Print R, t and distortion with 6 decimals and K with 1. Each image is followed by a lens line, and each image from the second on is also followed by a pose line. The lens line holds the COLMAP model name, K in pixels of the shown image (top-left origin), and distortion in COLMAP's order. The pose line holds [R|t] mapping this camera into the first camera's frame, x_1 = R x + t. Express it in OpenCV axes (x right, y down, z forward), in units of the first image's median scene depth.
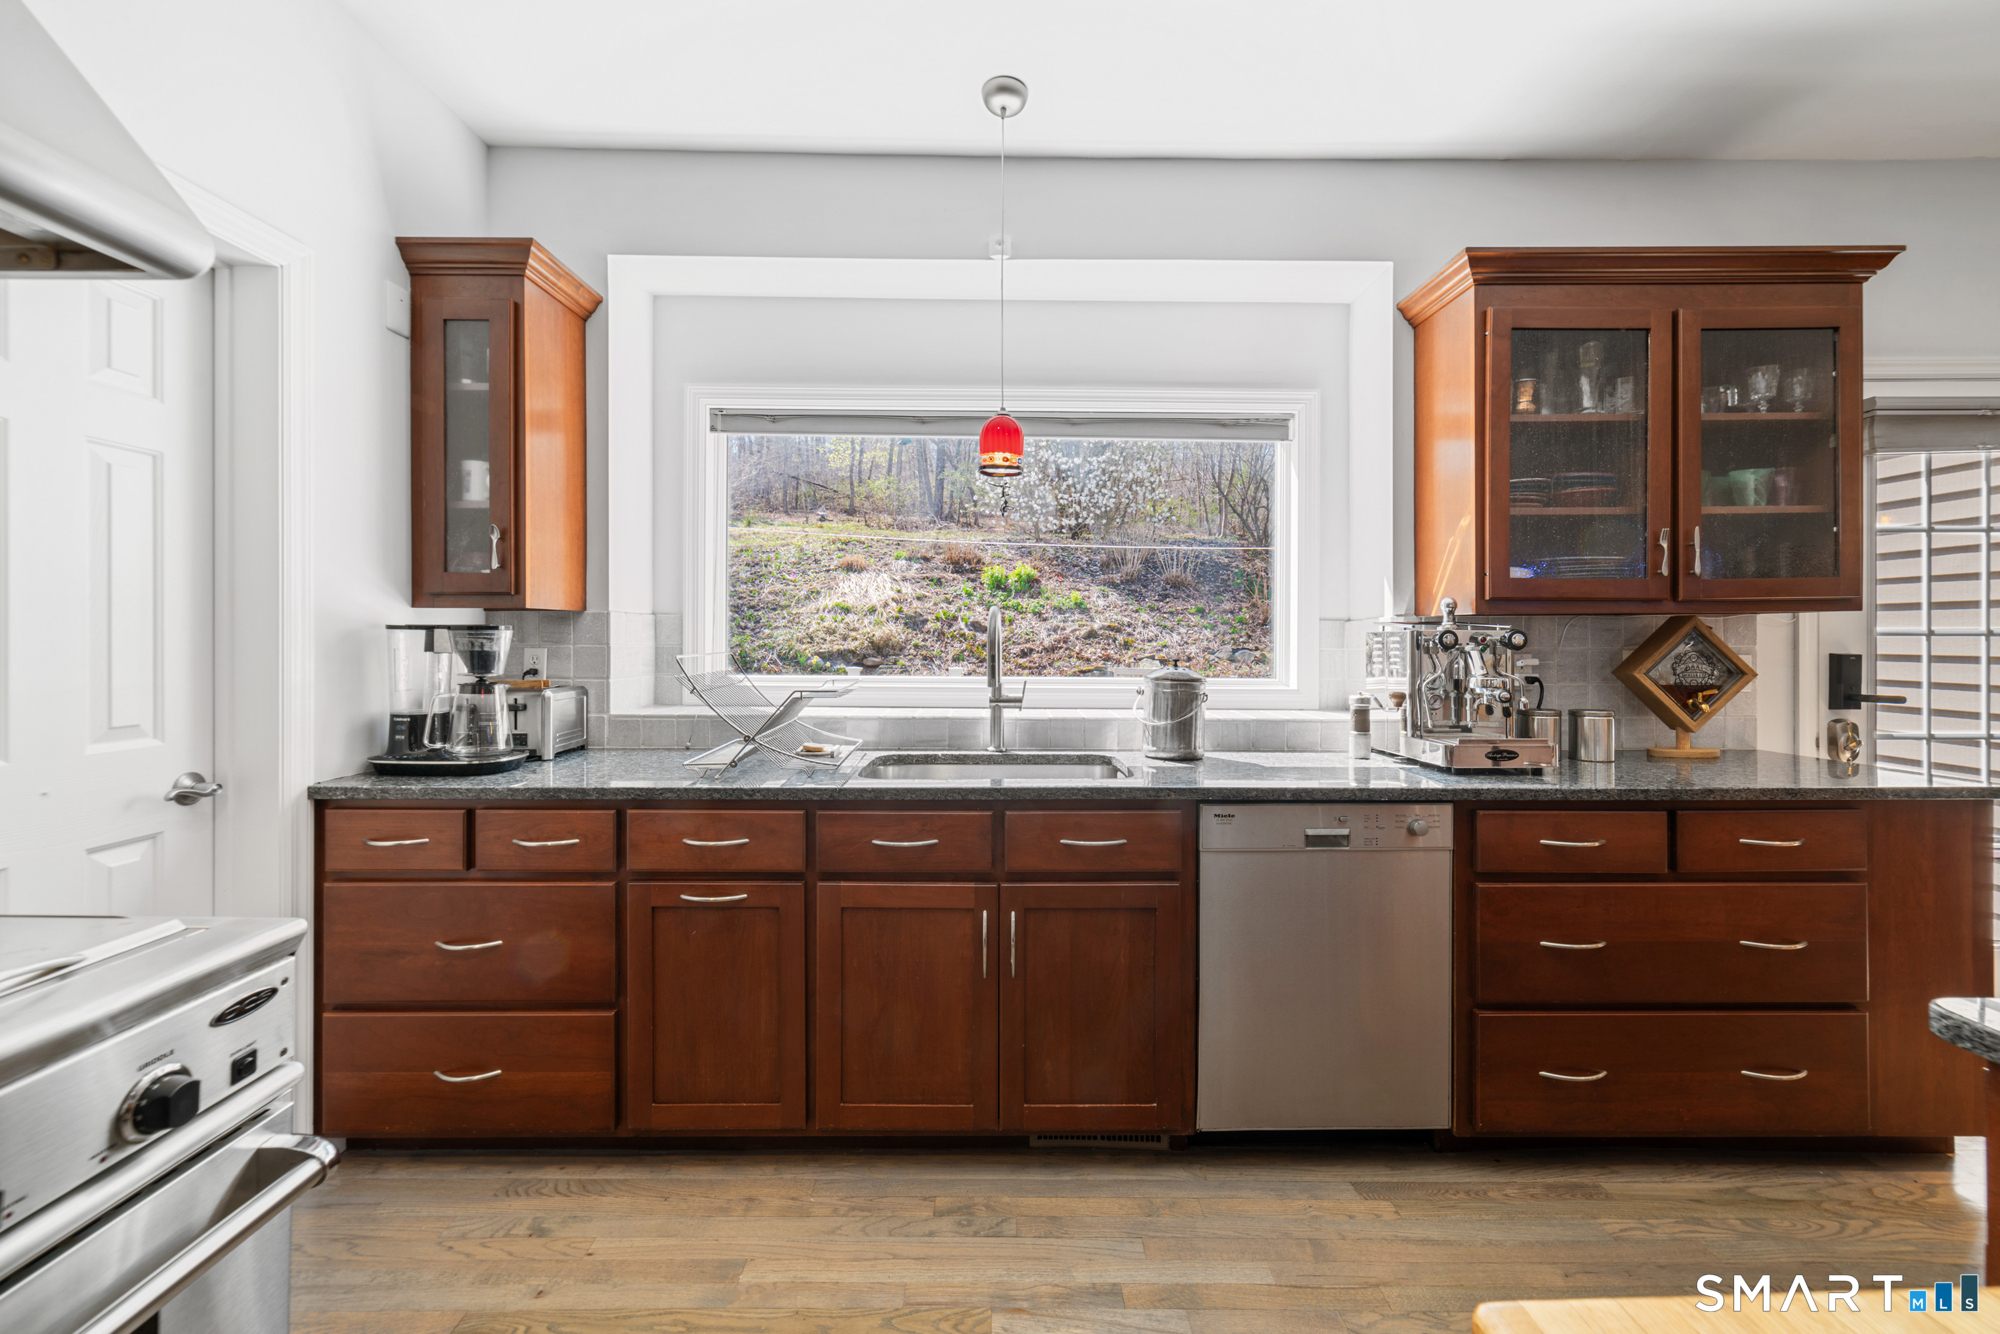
lens RADIAL K [[792.4, 0, 996.2], [0, 792.4, 636.5], [0, 0, 1]] dist [0.000552, 0.000535]
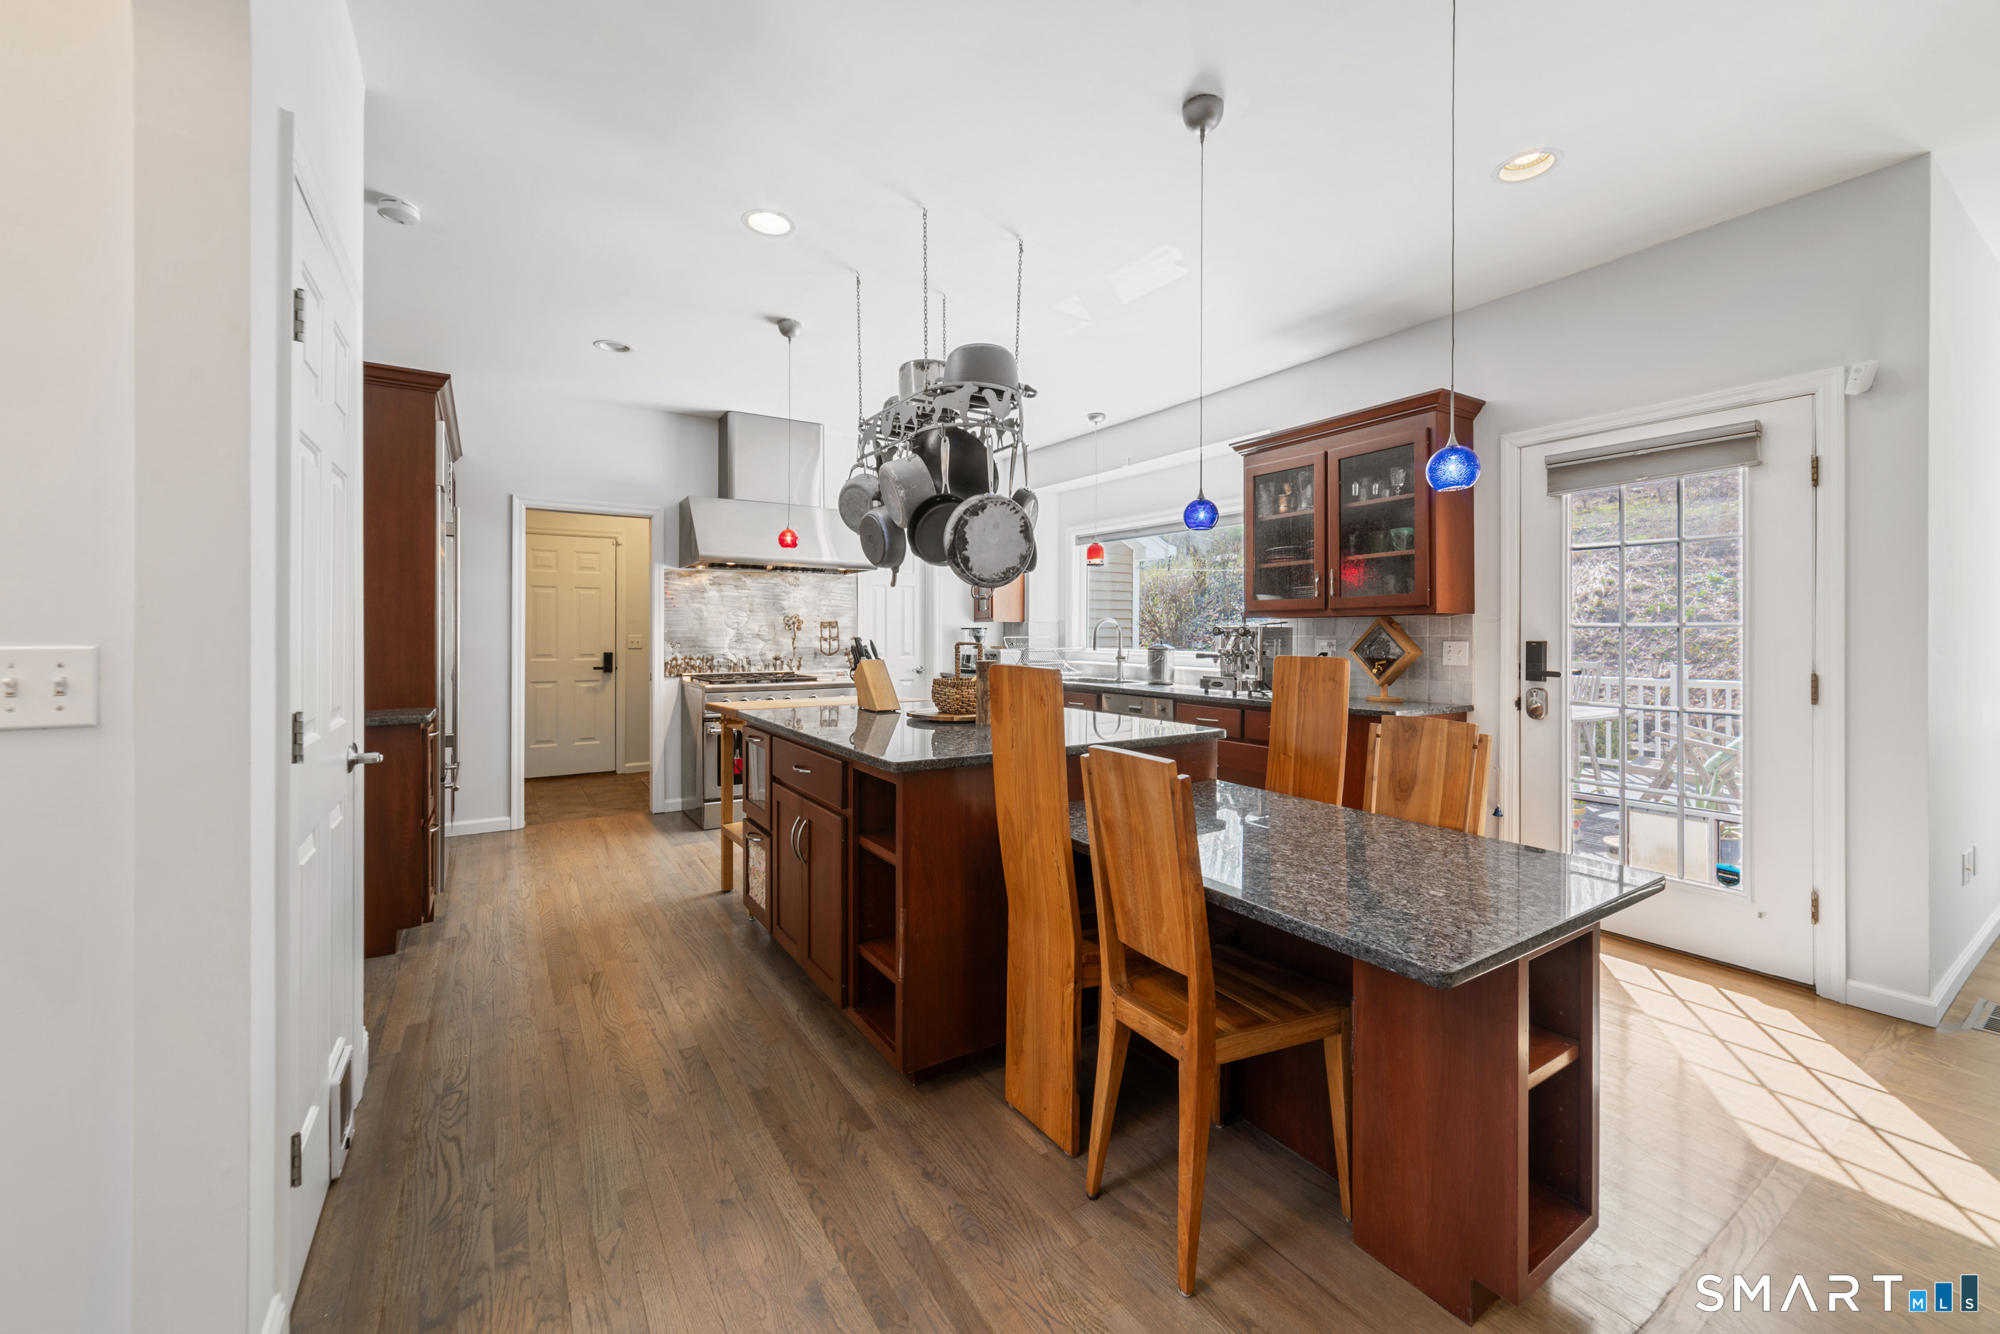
lens RADIAL K [[788.0, 0, 1006.2], [0, 788.0, 631.2], [0, 0, 1]] dist [0.000347, 0.000341]
pose [[0.546012, -0.001987, -0.837775, 2.053325], [-0.000413, 0.999996, -0.002641, 0.009086], [0.837777, 0.001788, 0.546010, -0.641296]]
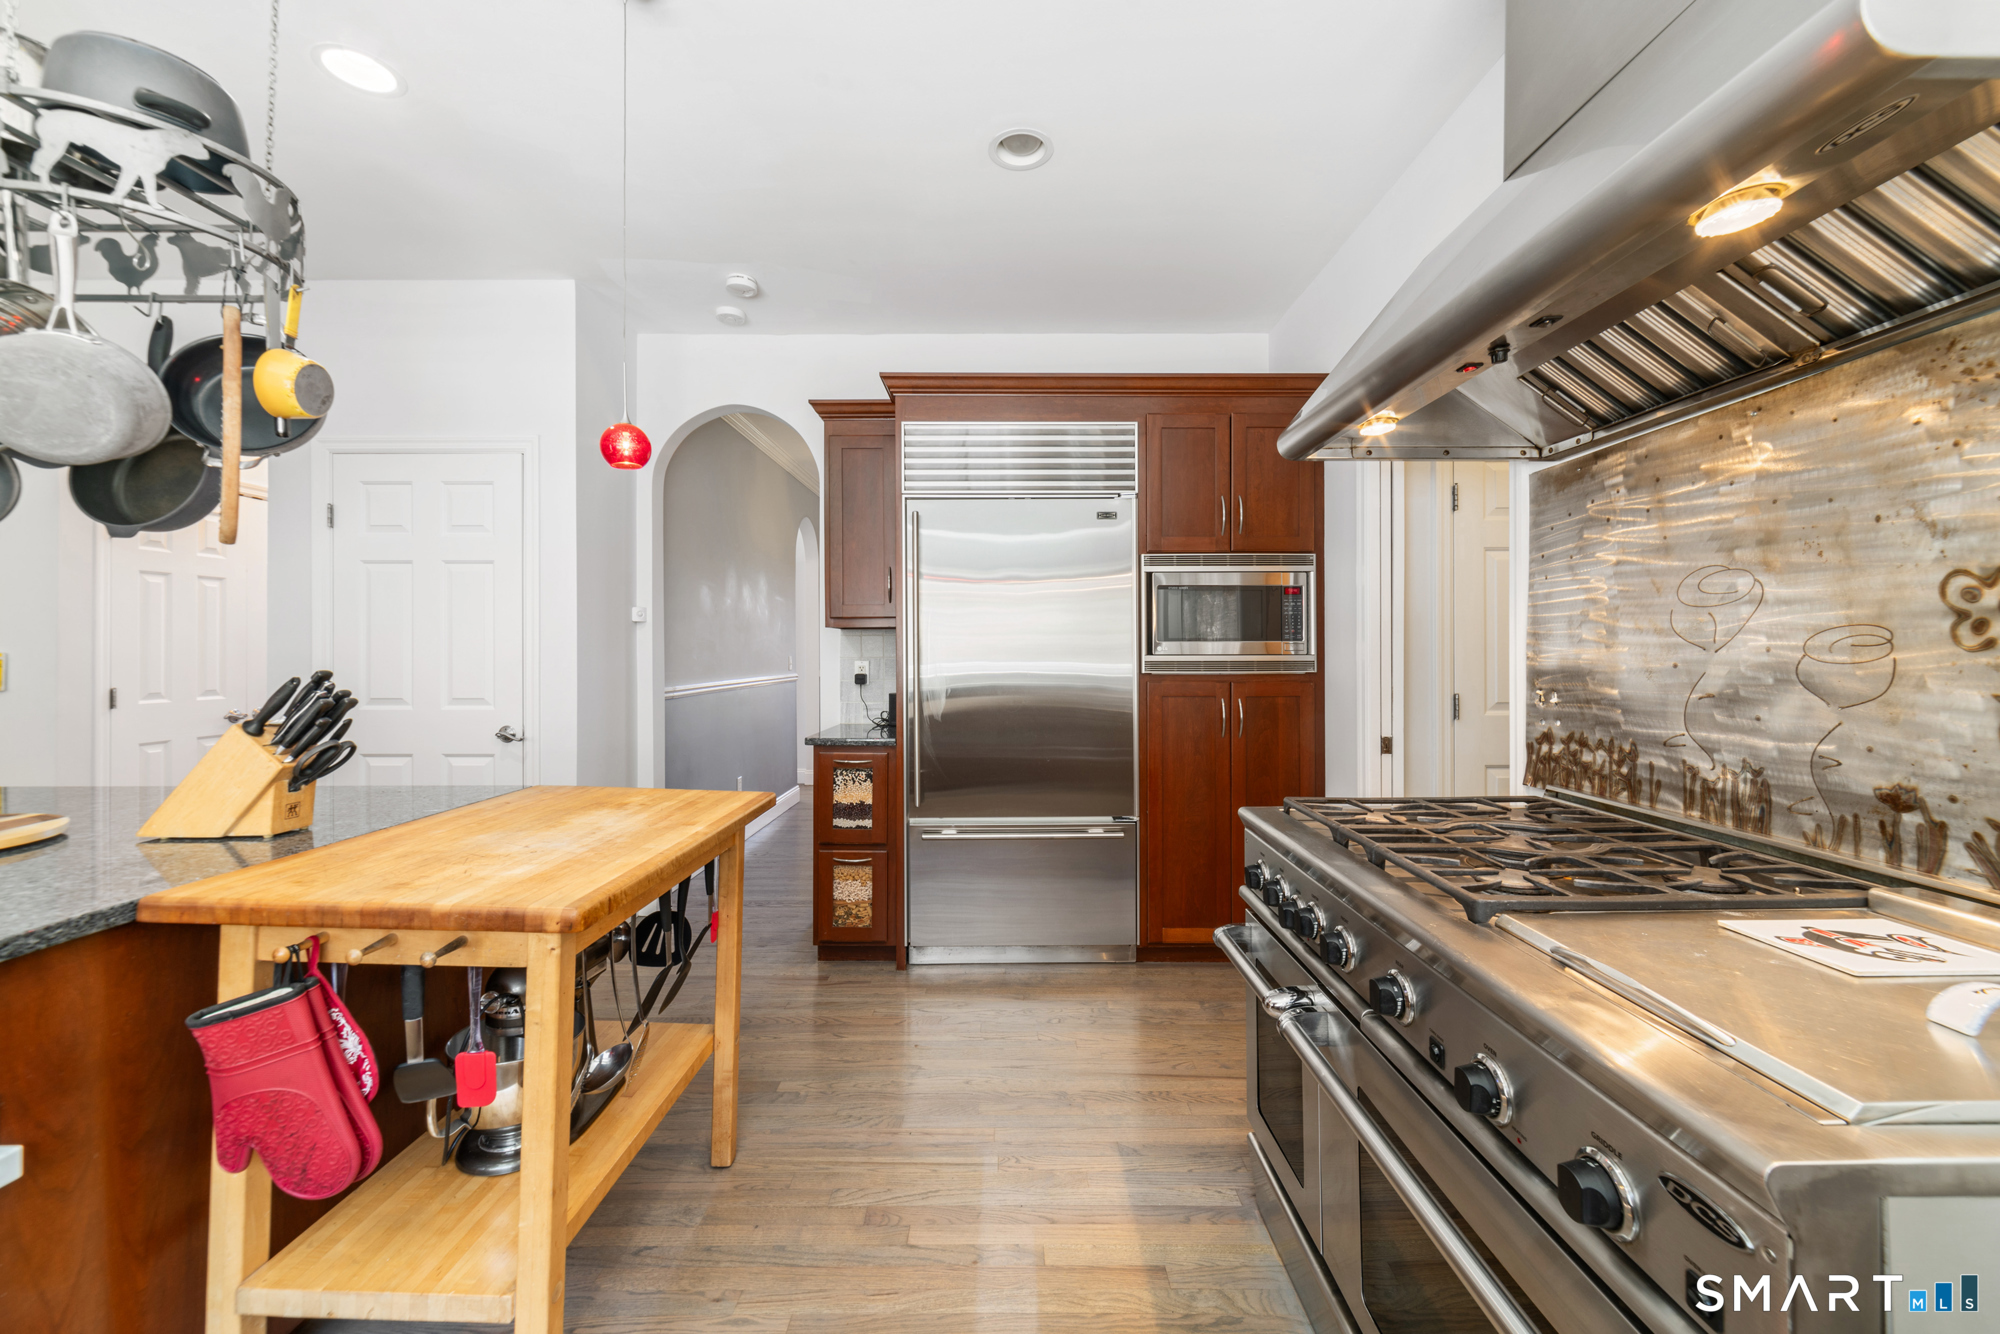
lens RADIAL K [[784.5, 0, 1015.0], [0, 784.5, 646.8], [0, 0, 1]] dist [-0.000089, 0.000043]
pose [[-0.999999, -0.001036, -0.000956, -0.163142], [-0.001029, 0.999971, -0.007611, 0.001253], [0.000964, -0.007610, -0.999971, 0.736206]]
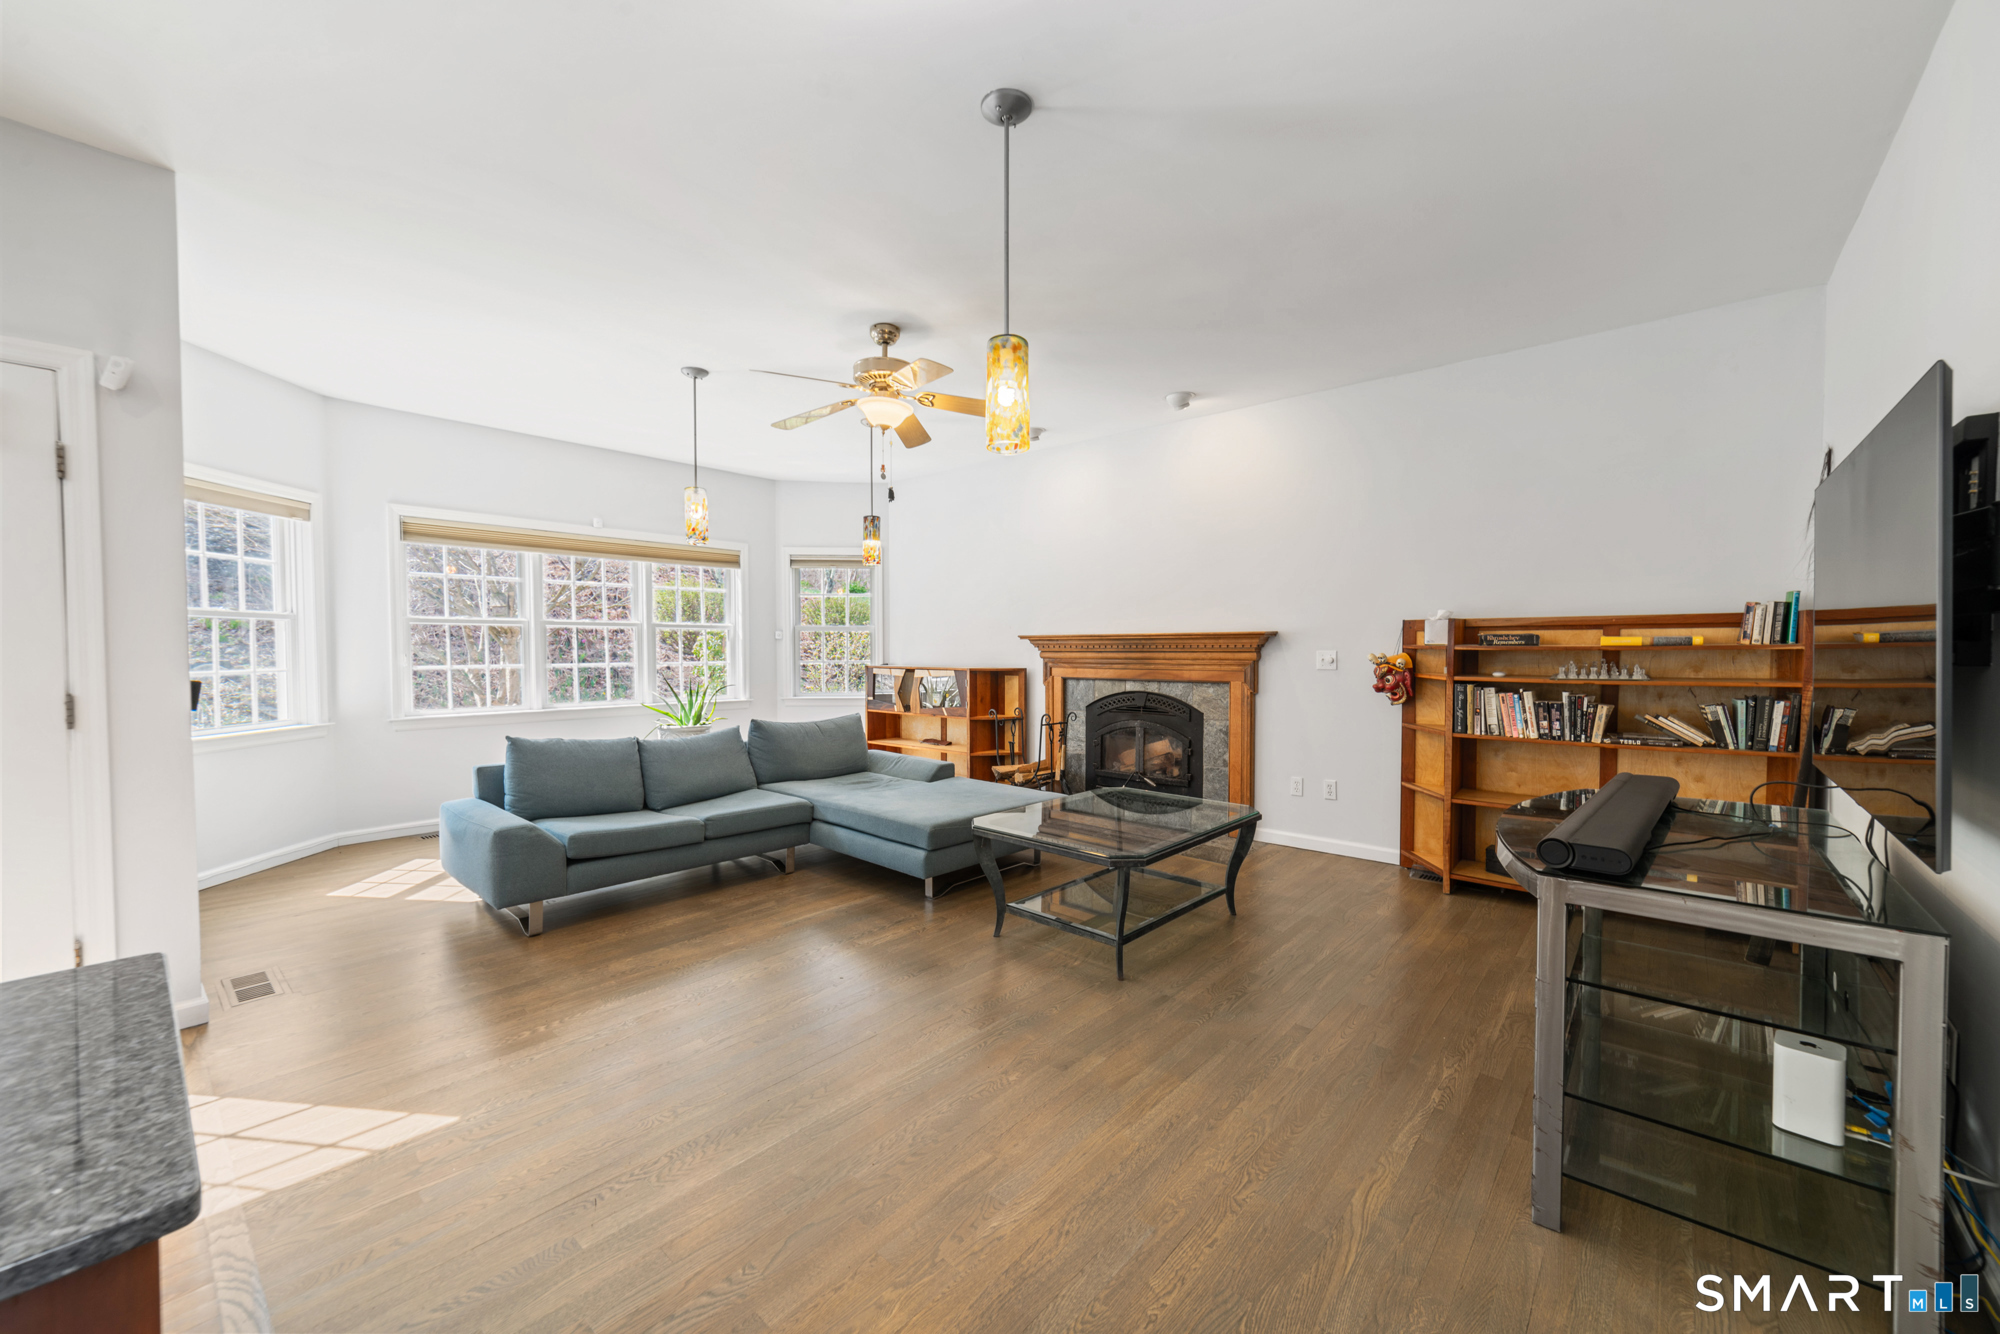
lens RADIAL K [[767.0, 0, 1002.7], [0, 767.0, 671.1], [0, 0, 1]] dist [-0.000506, 0.000061]
pose [[0.657744, -0.024482, 0.752844, 1.733545], [0.001371, 0.999509, 0.031306, 0.009230], [-0.753241, -0.019559, 0.657454, -0.556022]]
